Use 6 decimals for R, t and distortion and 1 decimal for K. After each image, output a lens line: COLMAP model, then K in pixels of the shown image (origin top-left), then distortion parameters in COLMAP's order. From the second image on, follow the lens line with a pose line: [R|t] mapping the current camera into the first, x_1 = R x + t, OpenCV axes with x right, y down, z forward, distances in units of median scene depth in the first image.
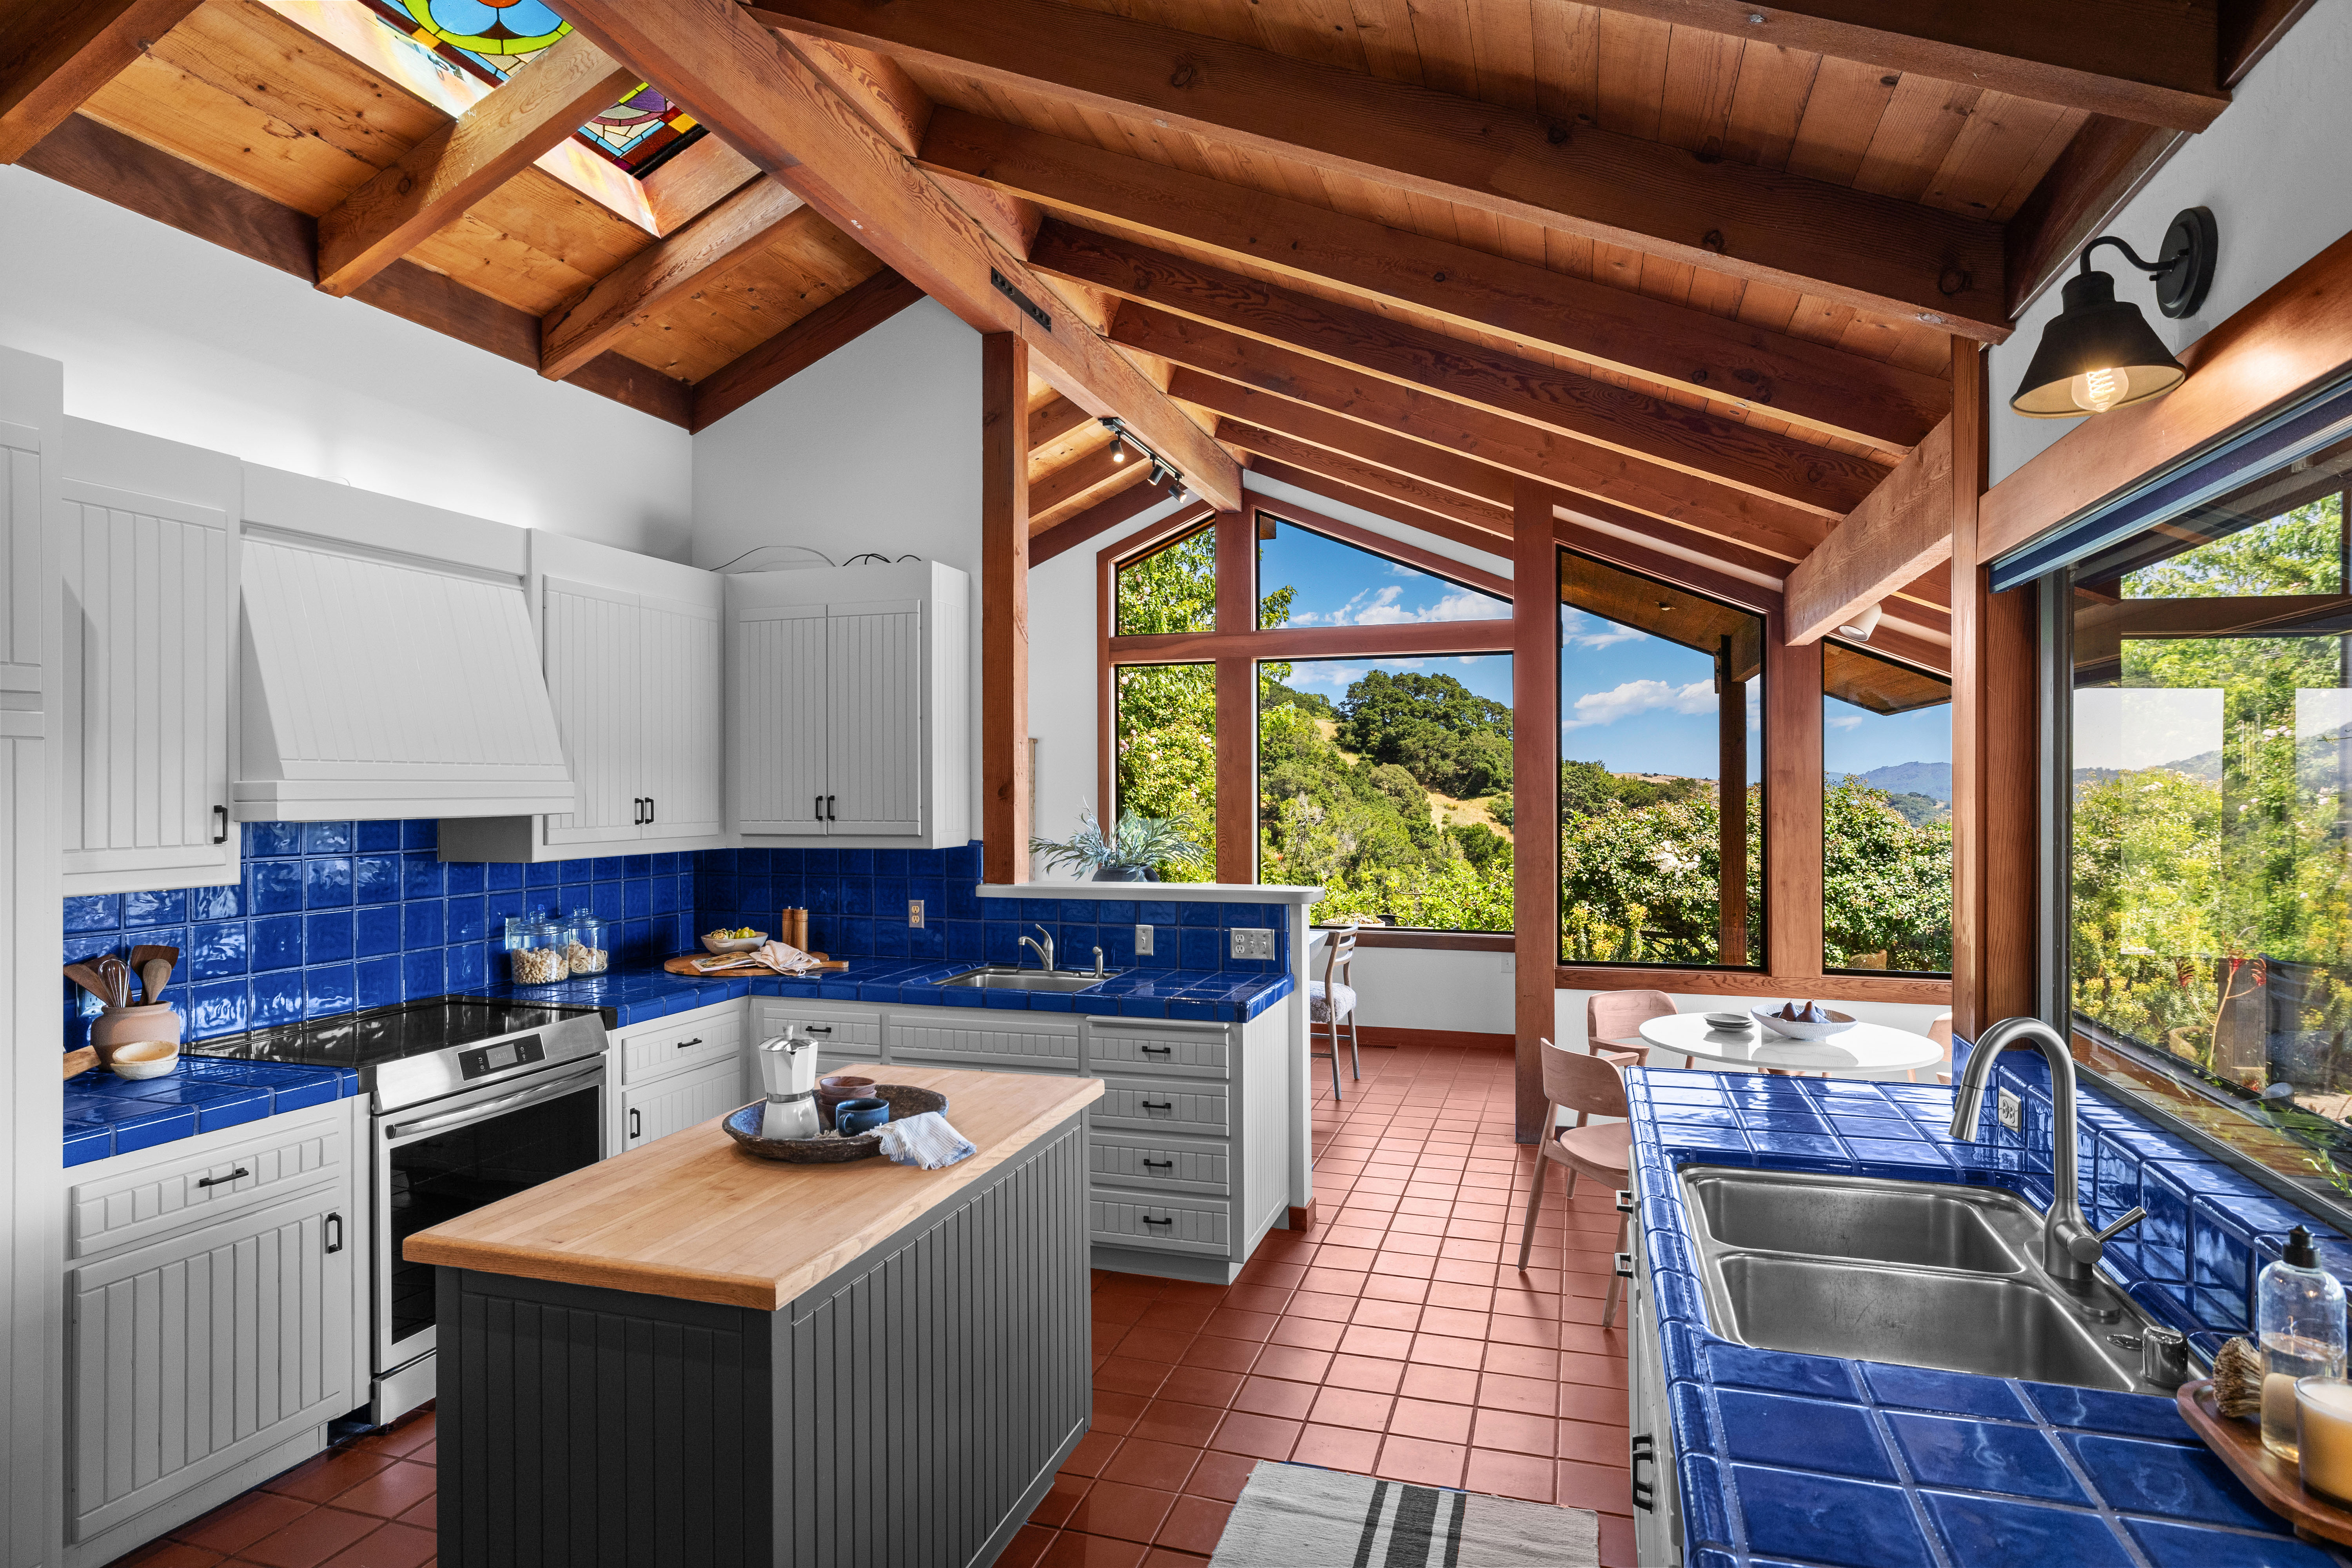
lens RADIAL K [[1277.4, 0, 1176.0], [0, 1277.4, 784.0], [0, 0, 1]] dist [-0.001134, -0.000155]
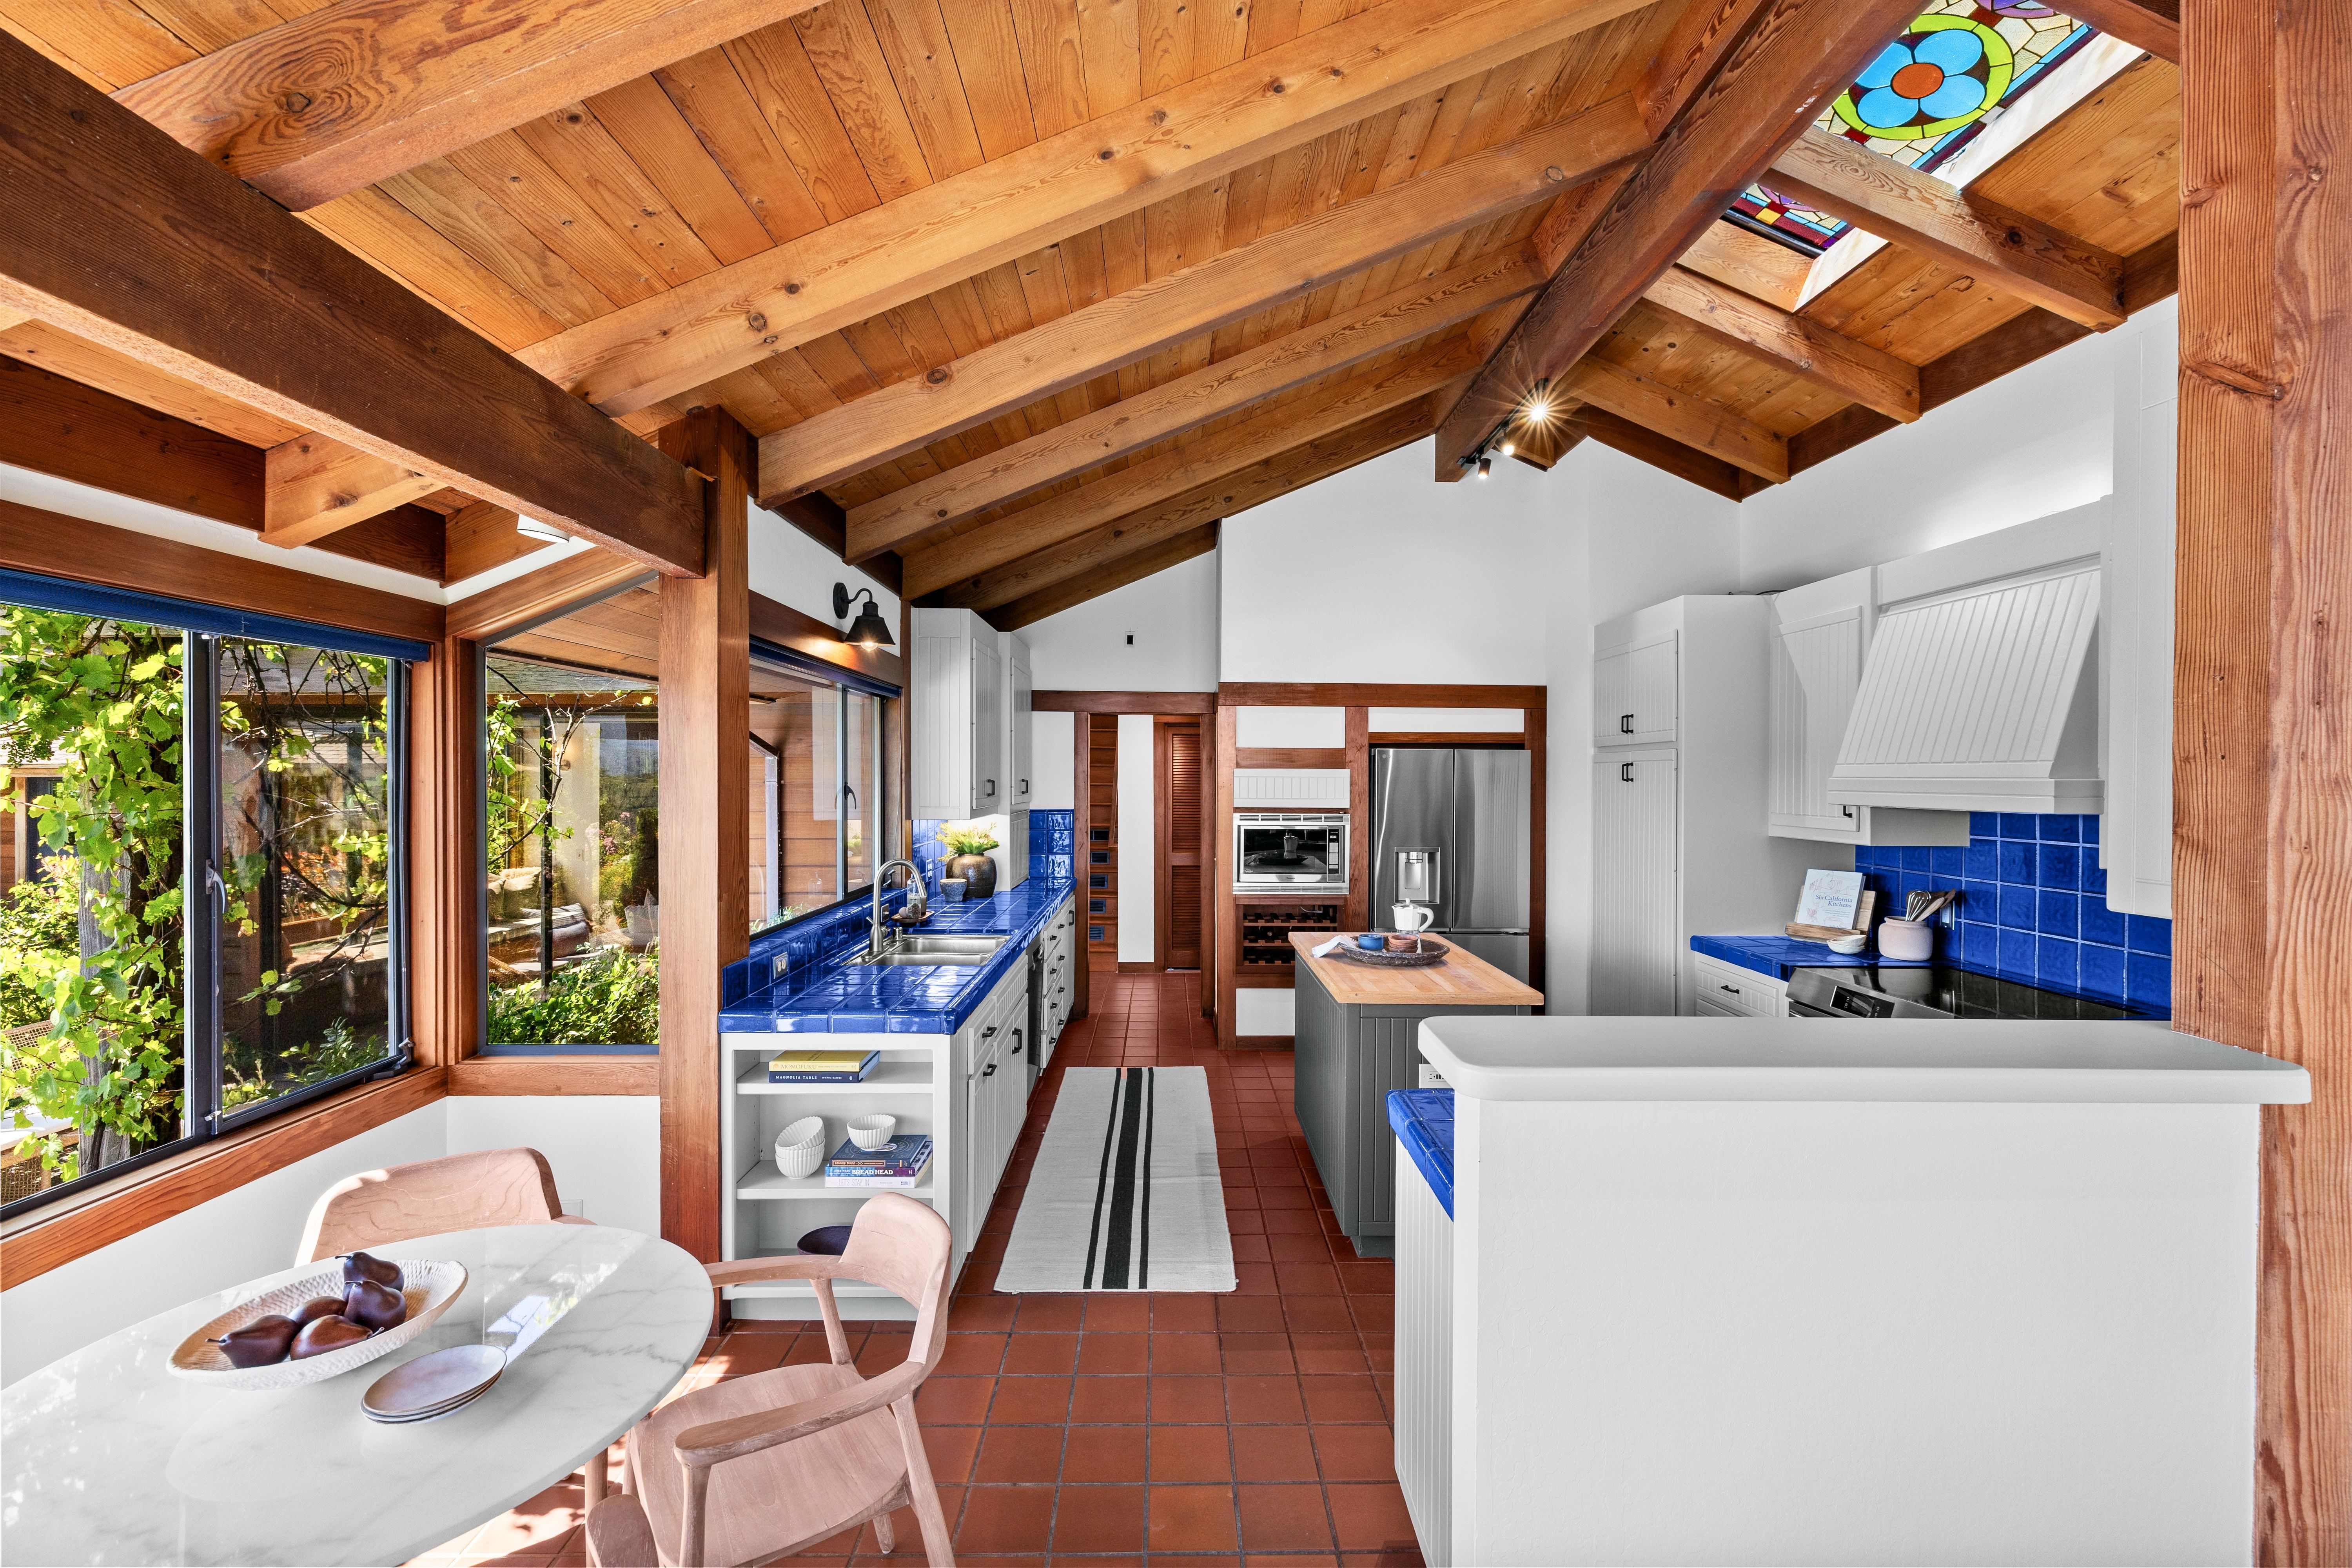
lens RADIAL K [[984.7, 0, 1179.9], [0, 984.7, 777.9], [0, 0, 1]] dist [0.001106, 0.000631]
pose [[-0.948697, 0.004502, -0.316155, 0.366762], [0.003323, 0.999985, 0.004269, -0.009315], [0.316170, 0.002999, -0.948698, 1.605355]]
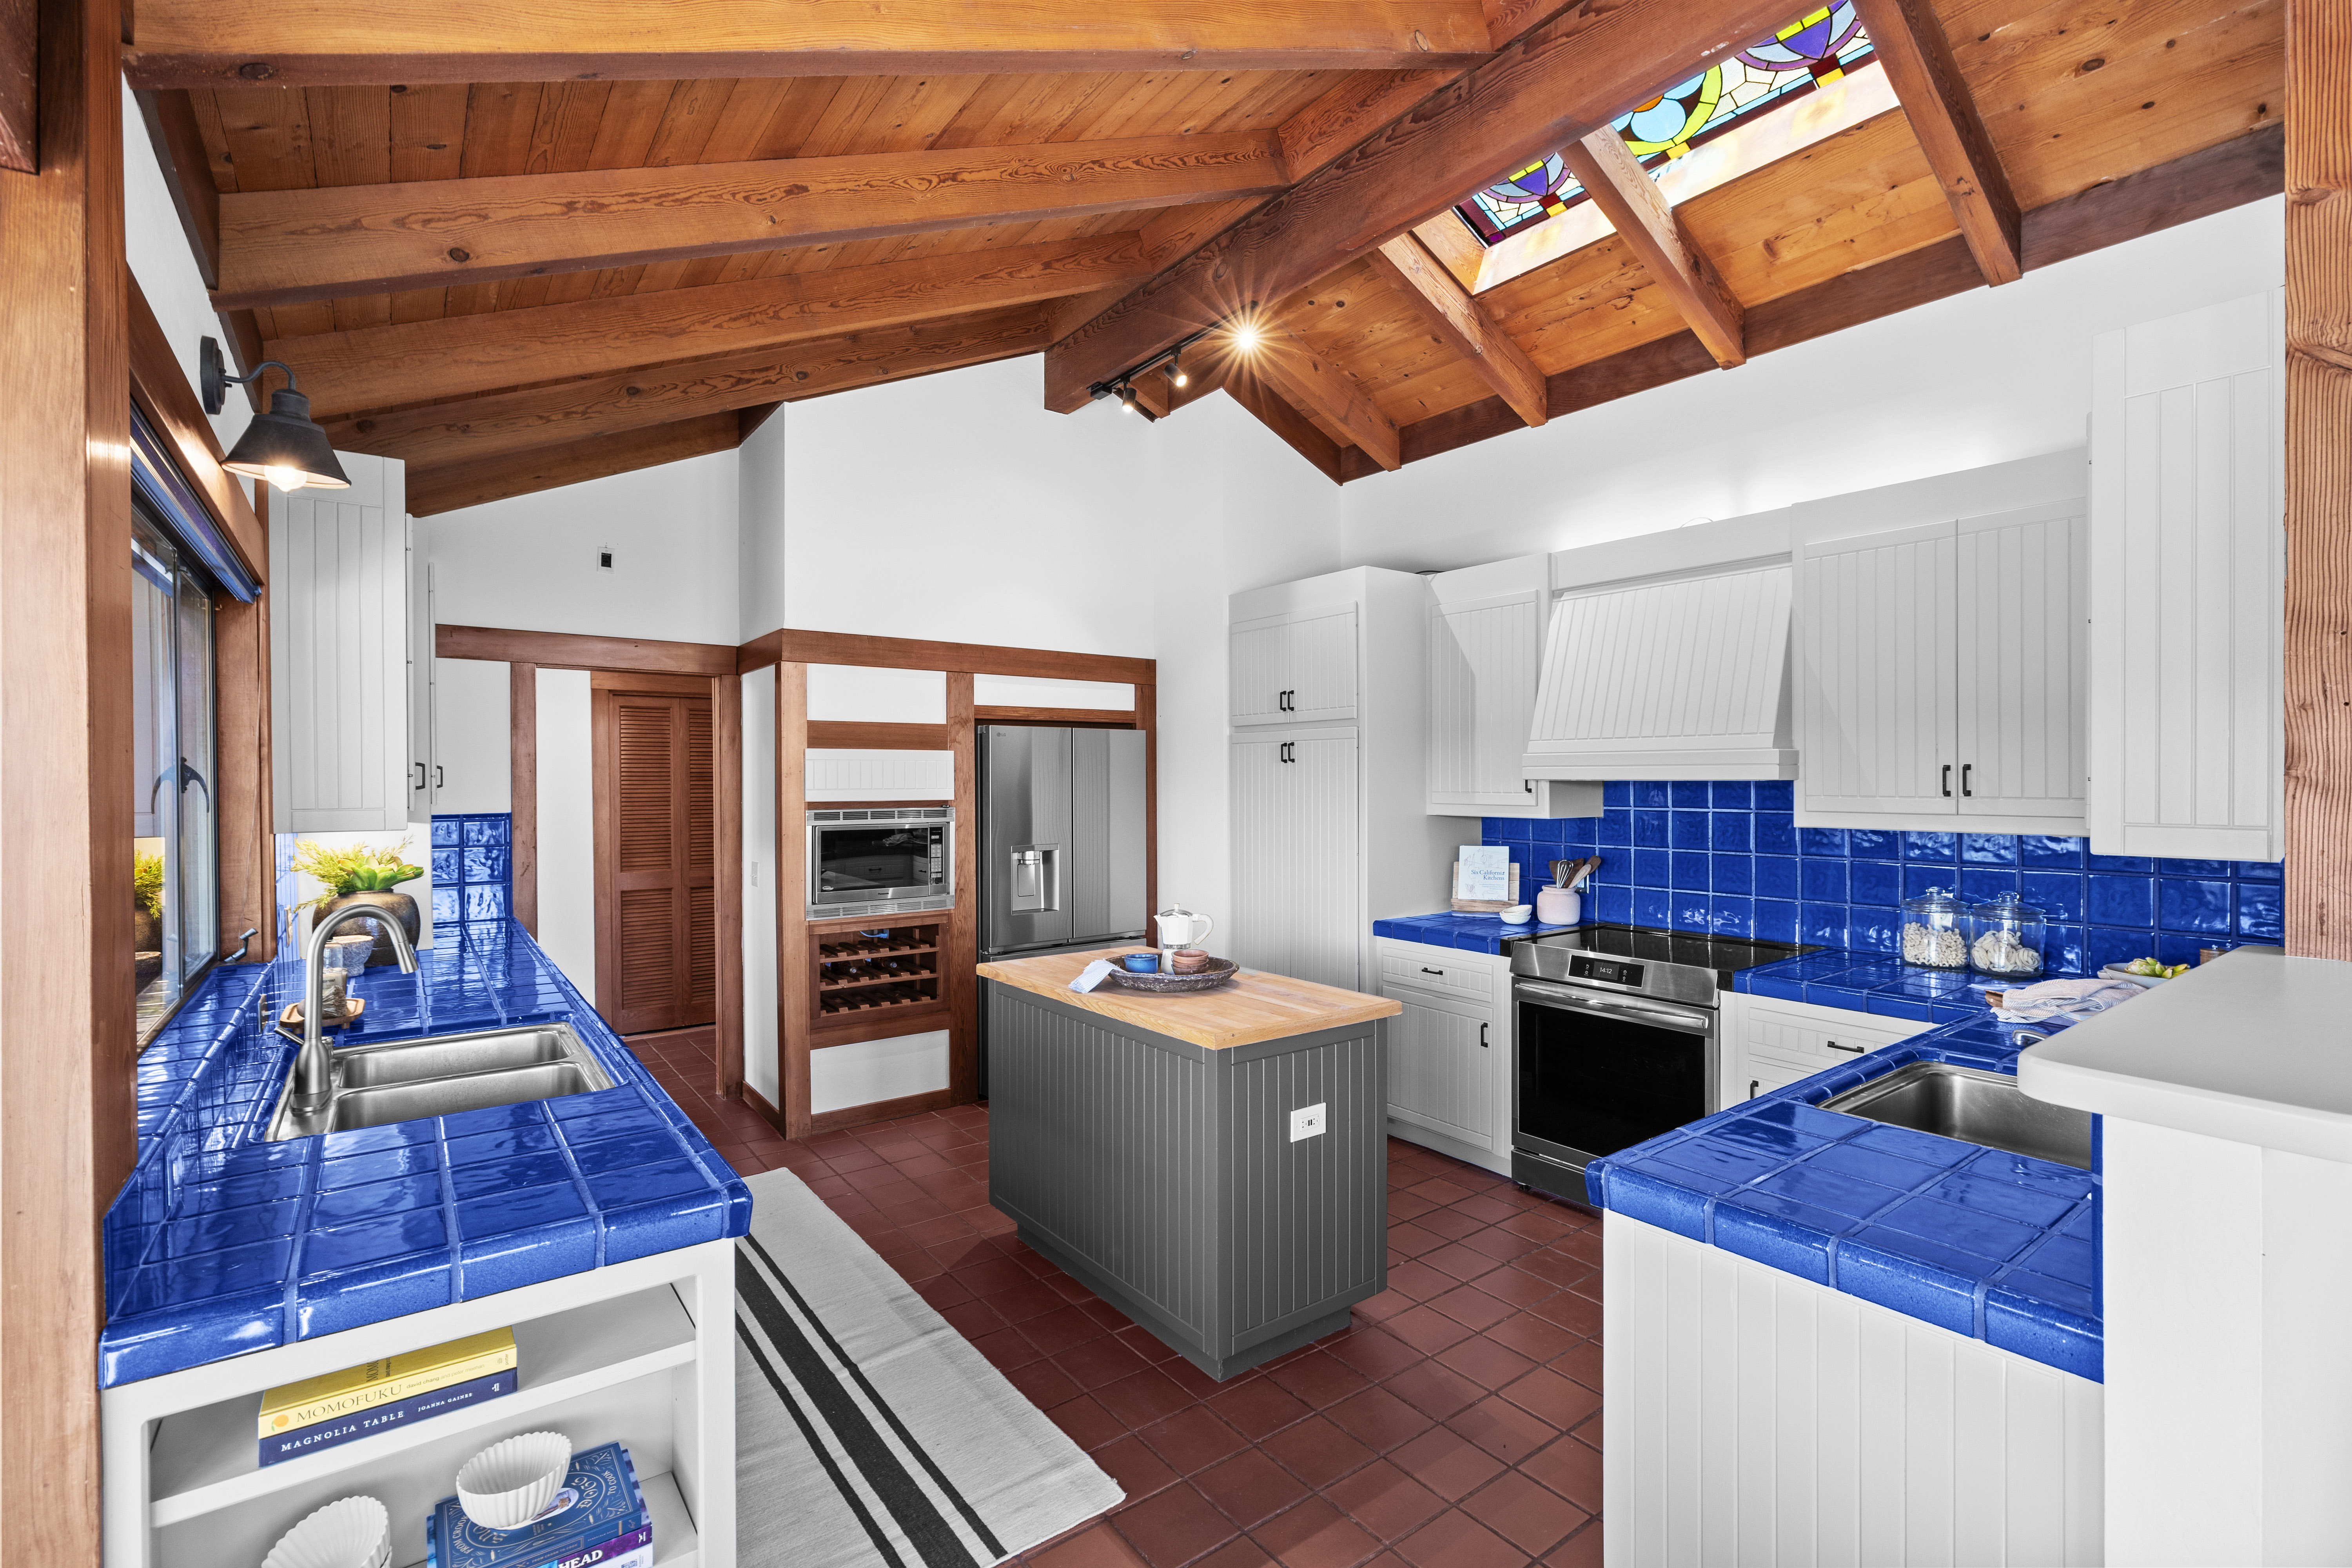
lens RADIAL K [[1053.5, 0, 1177.3], [0, 1053.5, 776.9], [0, 0, 1]] dist [-0.003240, 0.000784]
pose [[-0.582601, 0.010391, -0.812692, 0.530573], [0.008343, 0.999942, 0.006804, 0.010902], [0.812715, -0.002816, -0.582654, 1.203528]]
